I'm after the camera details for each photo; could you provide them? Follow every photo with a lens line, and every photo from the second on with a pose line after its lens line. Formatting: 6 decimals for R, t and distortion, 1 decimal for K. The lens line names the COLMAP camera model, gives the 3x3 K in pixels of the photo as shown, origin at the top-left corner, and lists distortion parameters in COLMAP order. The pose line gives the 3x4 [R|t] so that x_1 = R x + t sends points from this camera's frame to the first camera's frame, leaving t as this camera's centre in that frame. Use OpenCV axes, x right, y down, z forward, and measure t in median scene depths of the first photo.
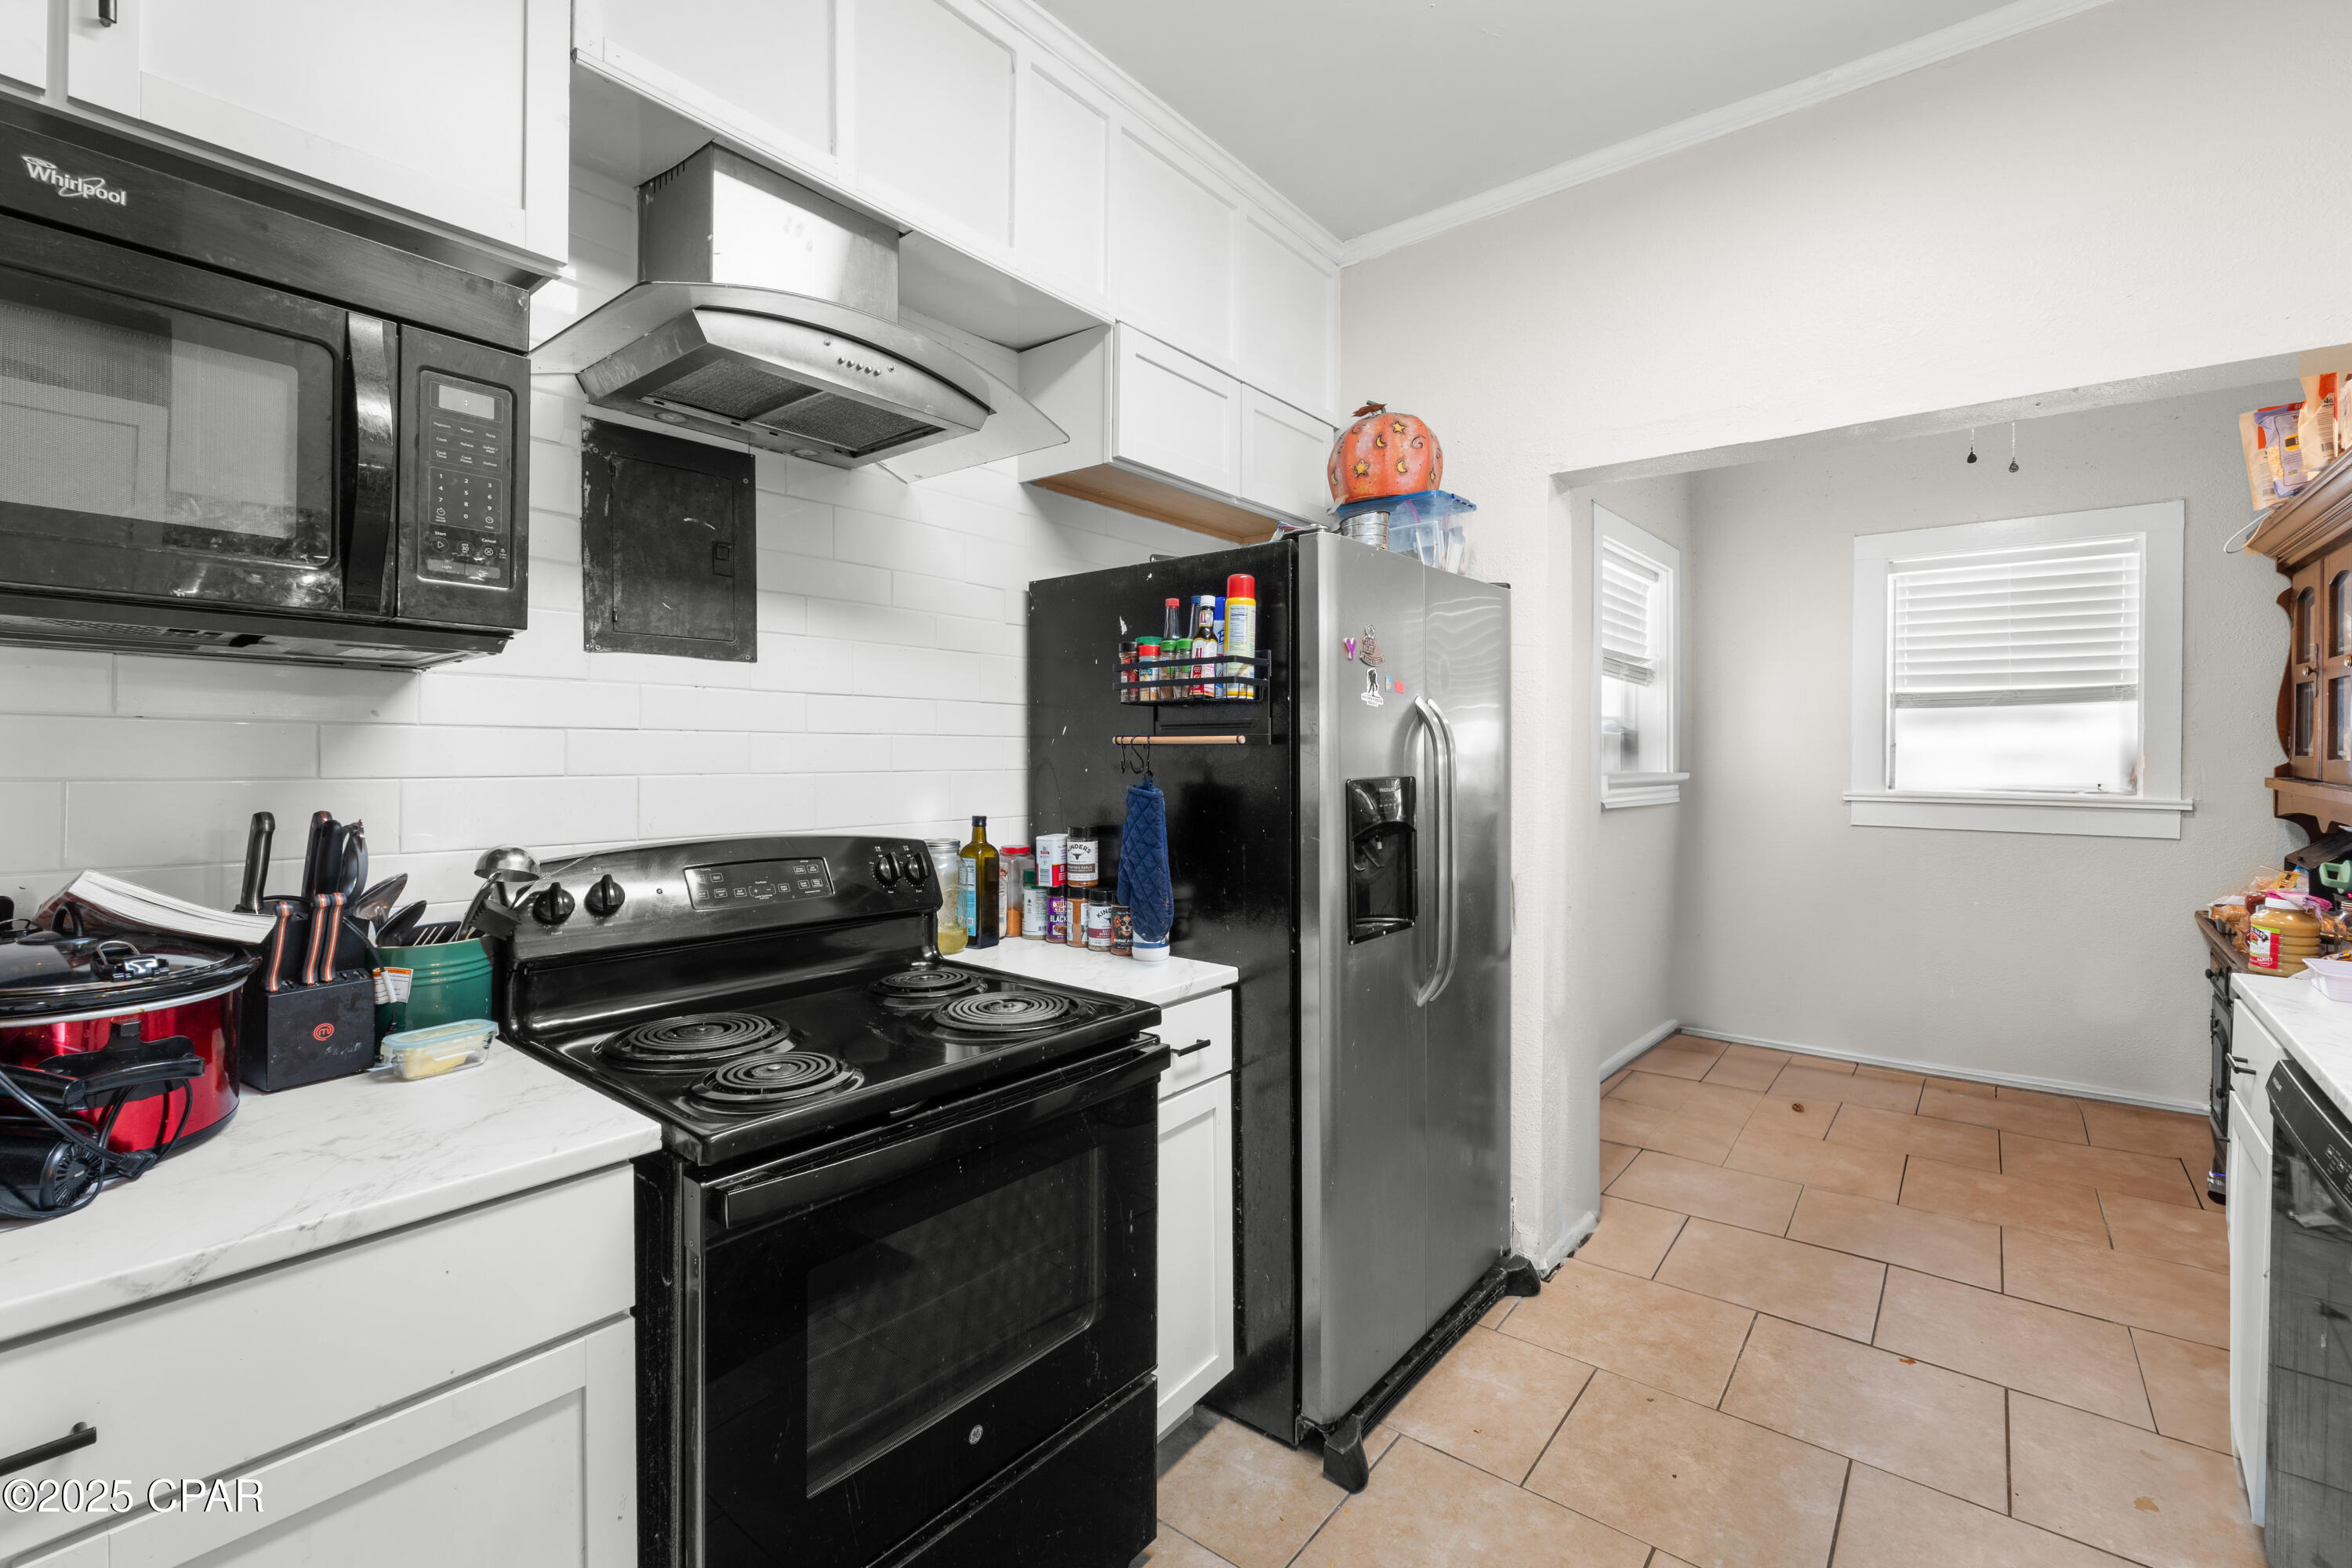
lens RADIAL K [[1025.4, 0, 1180.8], [0, 1025.4, 747.5], [0, 0, 1]] dist [-0.000339, -0.000188]
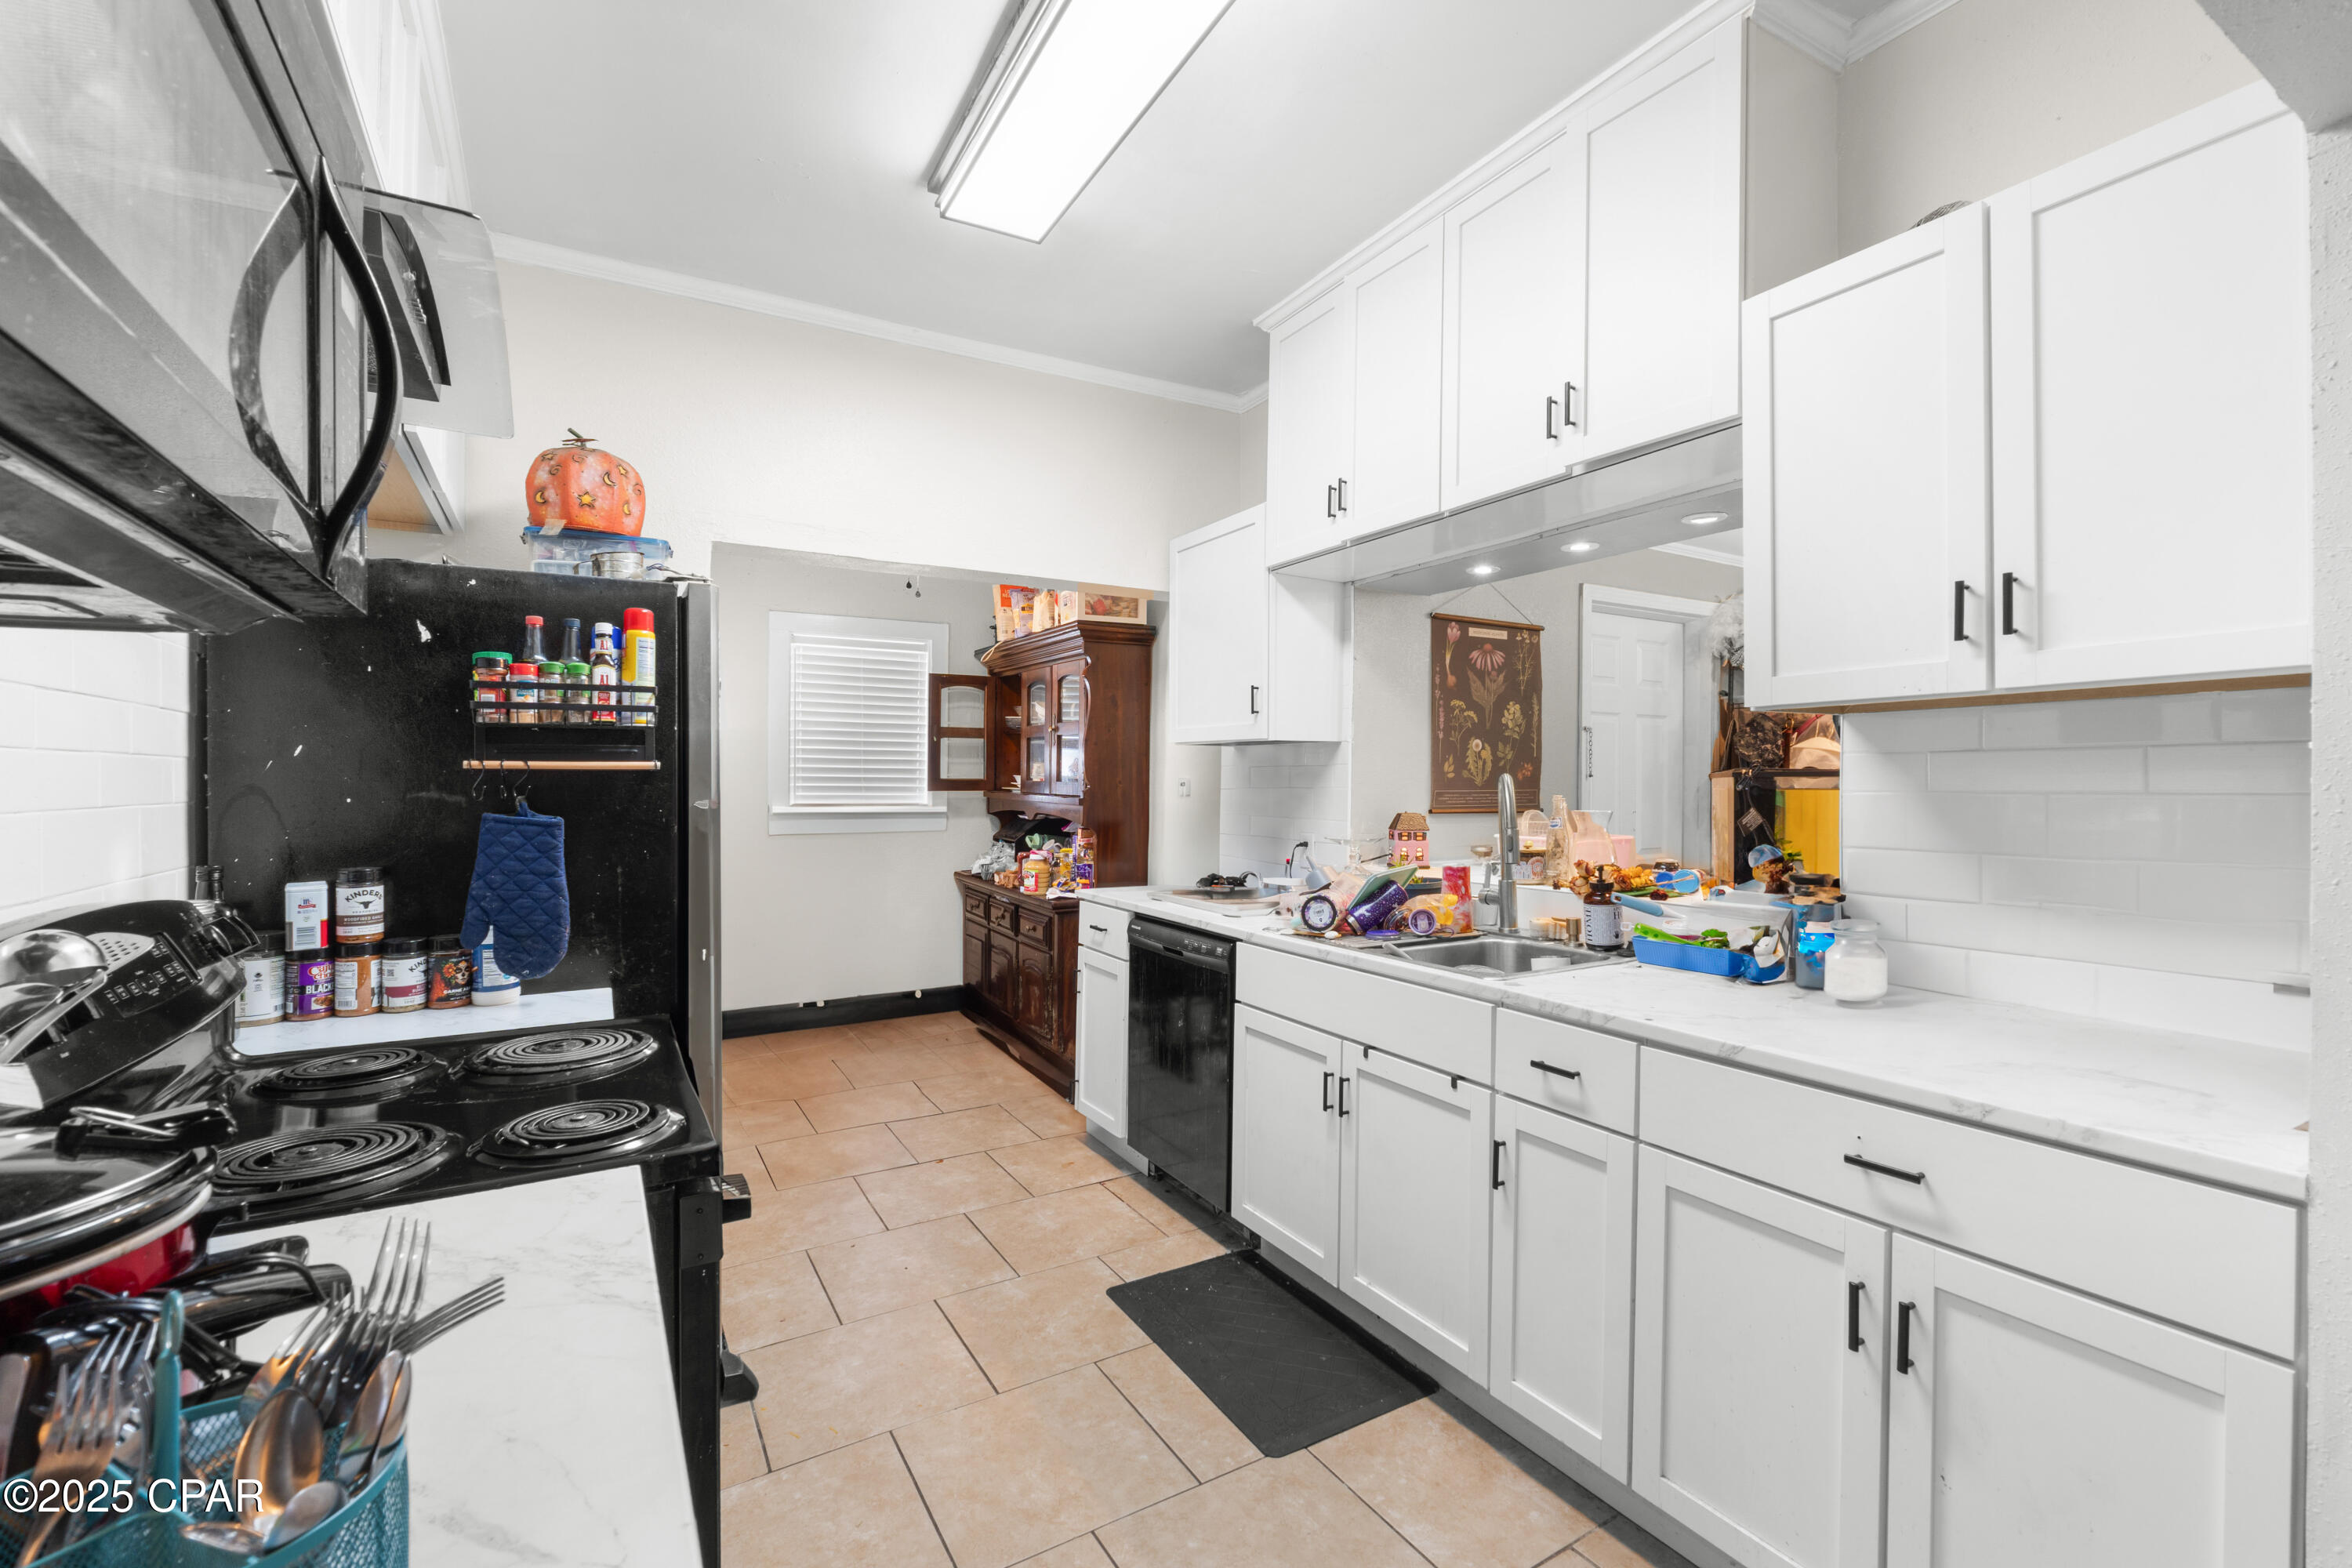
lens RADIAL K [[1005.9, 0, 1176.0], [0, 1005.9, 784.0], [0, 0, 1]] dist [0.000271, 0.000065]
pose [[0.366090, -0.007613, 0.930548, -0.658251], [-0.002647, 0.999954, 0.009222, -0.000137], [-0.930576, -0.005839, 0.366053, 0.105688]]
